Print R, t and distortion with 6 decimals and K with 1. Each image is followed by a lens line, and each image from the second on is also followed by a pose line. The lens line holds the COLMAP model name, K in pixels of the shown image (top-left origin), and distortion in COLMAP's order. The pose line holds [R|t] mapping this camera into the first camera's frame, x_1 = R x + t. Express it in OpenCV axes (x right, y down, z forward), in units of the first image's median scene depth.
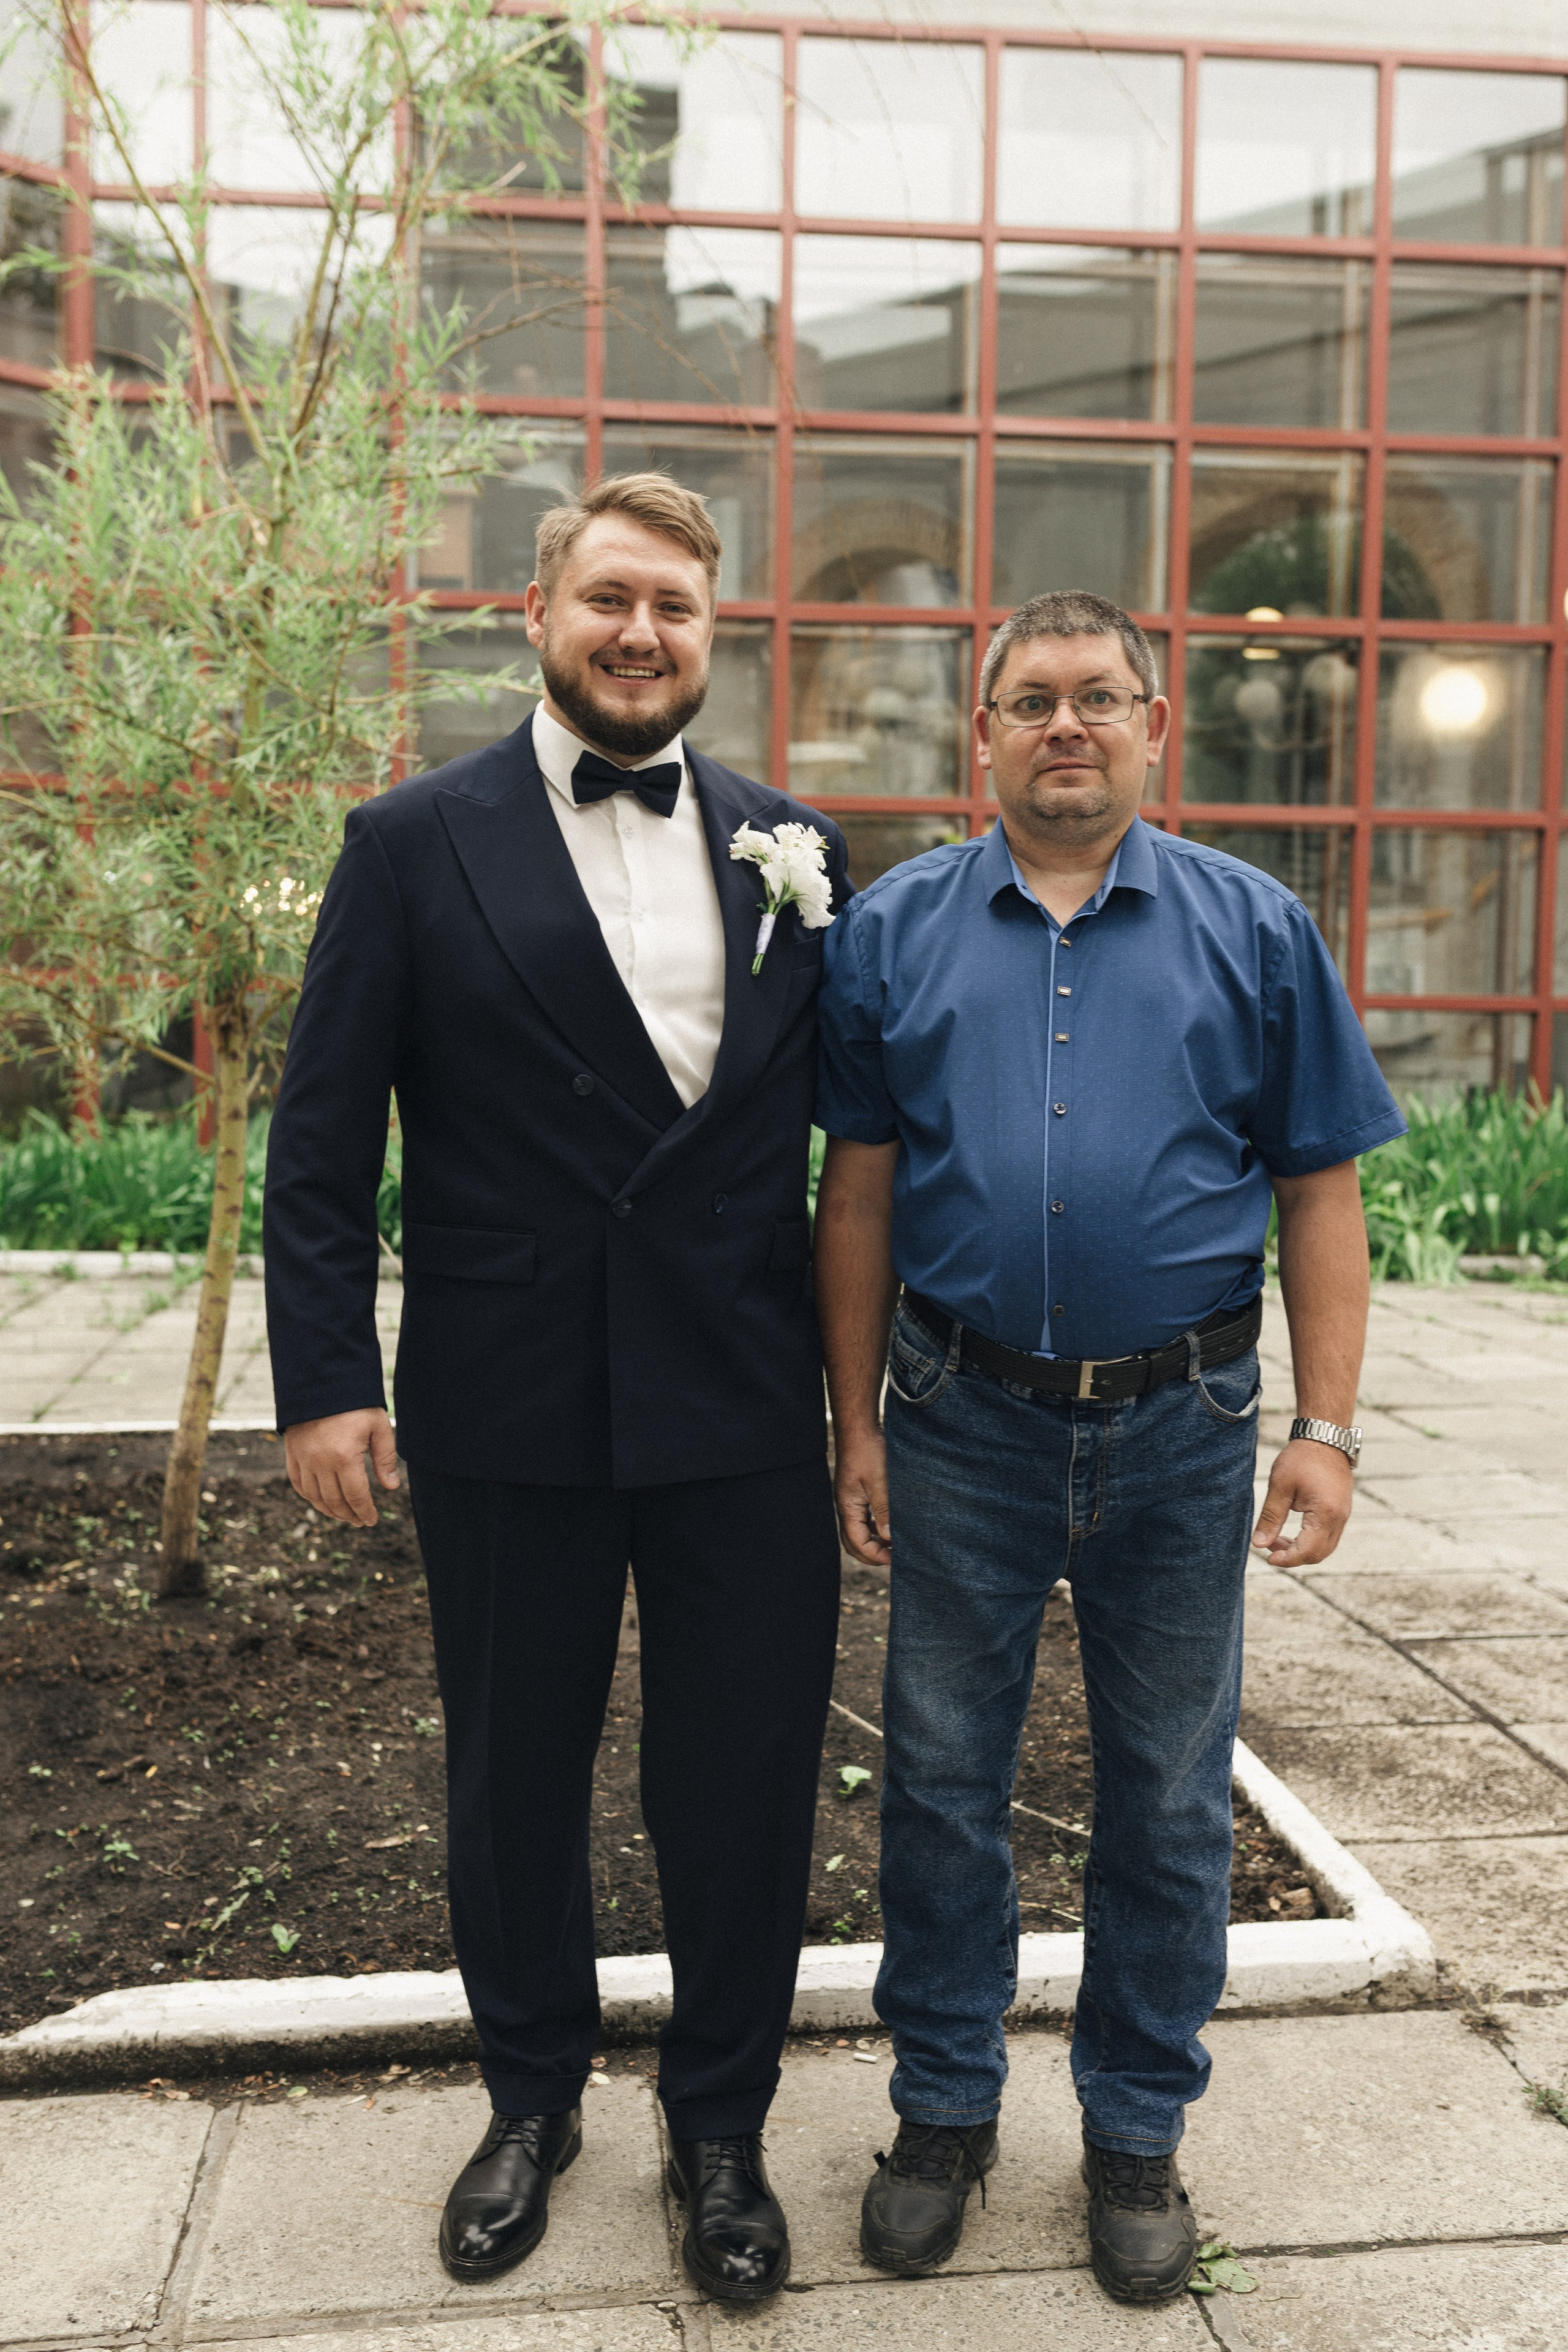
lens RADIAL K [[2259.0, 0, 789.1], [0, 2259.0, 1173.6], [0, 0, 1]] dist [-0.002930, 0.003027]
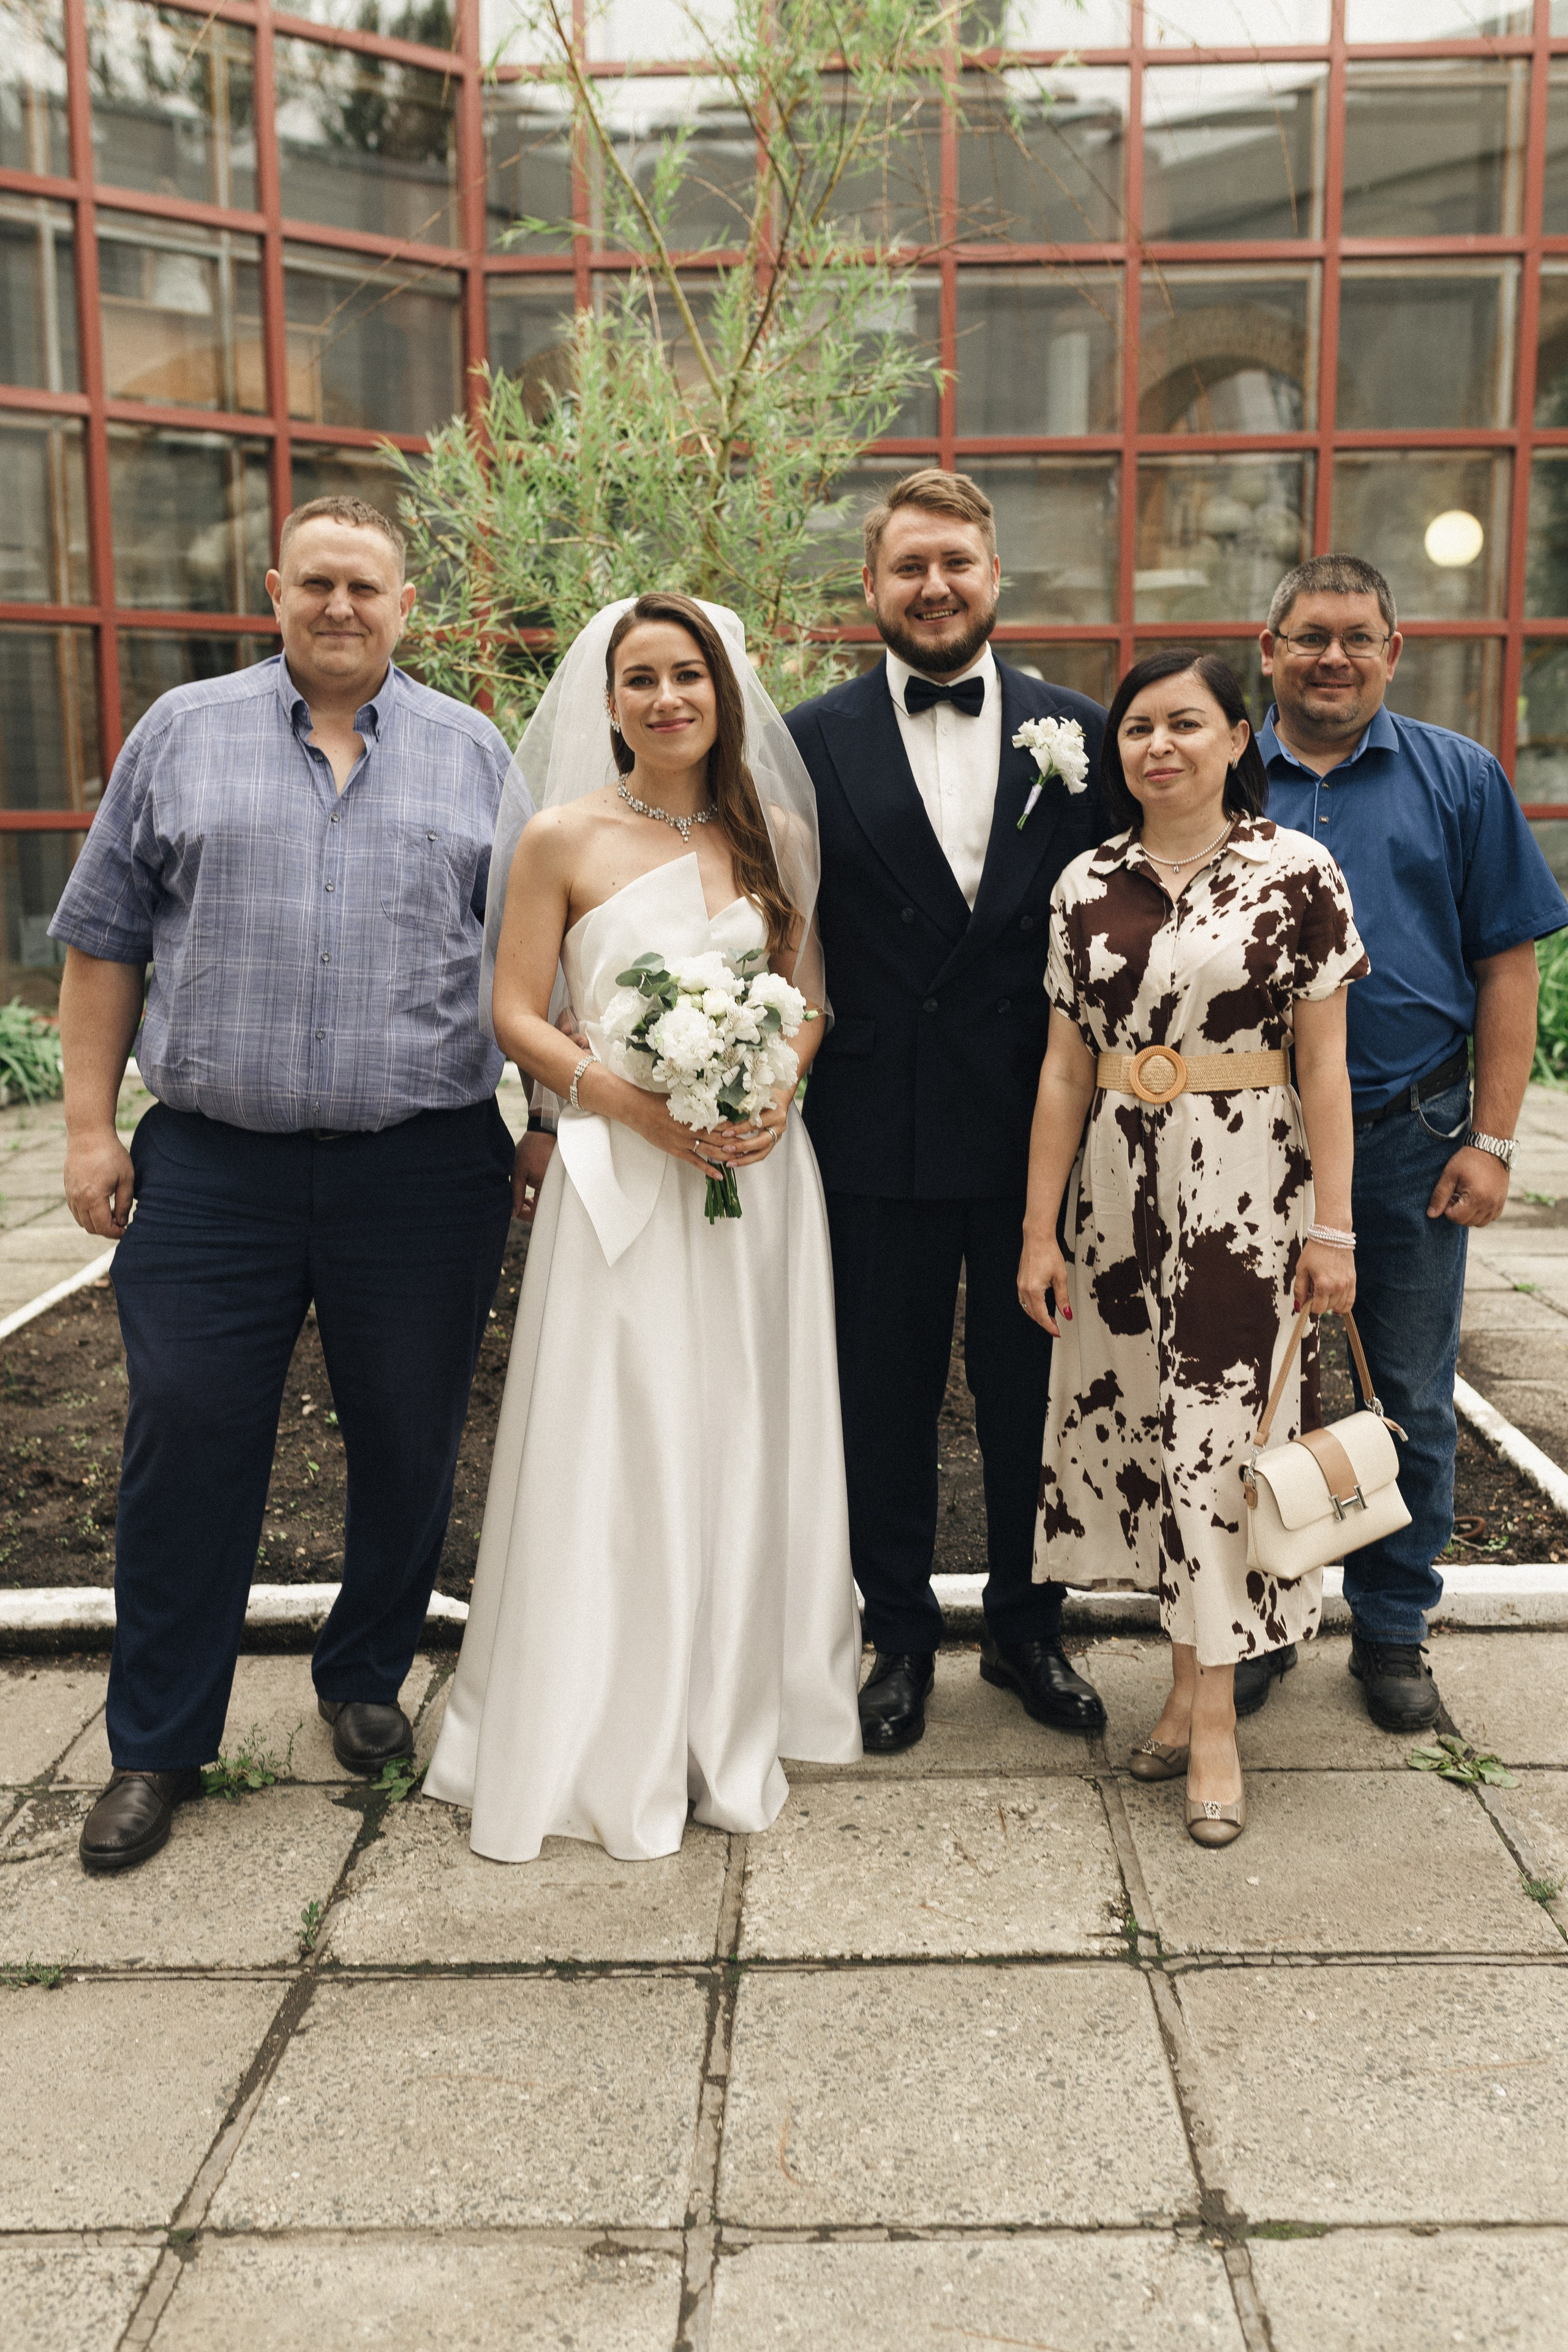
lens RADIAL K [[2245.2, 0, 787.0], [0, 2245.2, 1178.5], [0, 0, 1]] dist [-0.000181, -0.000971]
pose [[0.989234, 0.003226, -0.146307, -0.018406], [0.008987, 0.996531, 0.082740, 0.003437], [0.146066, -0.083164, 0.985773, -0.197561]]
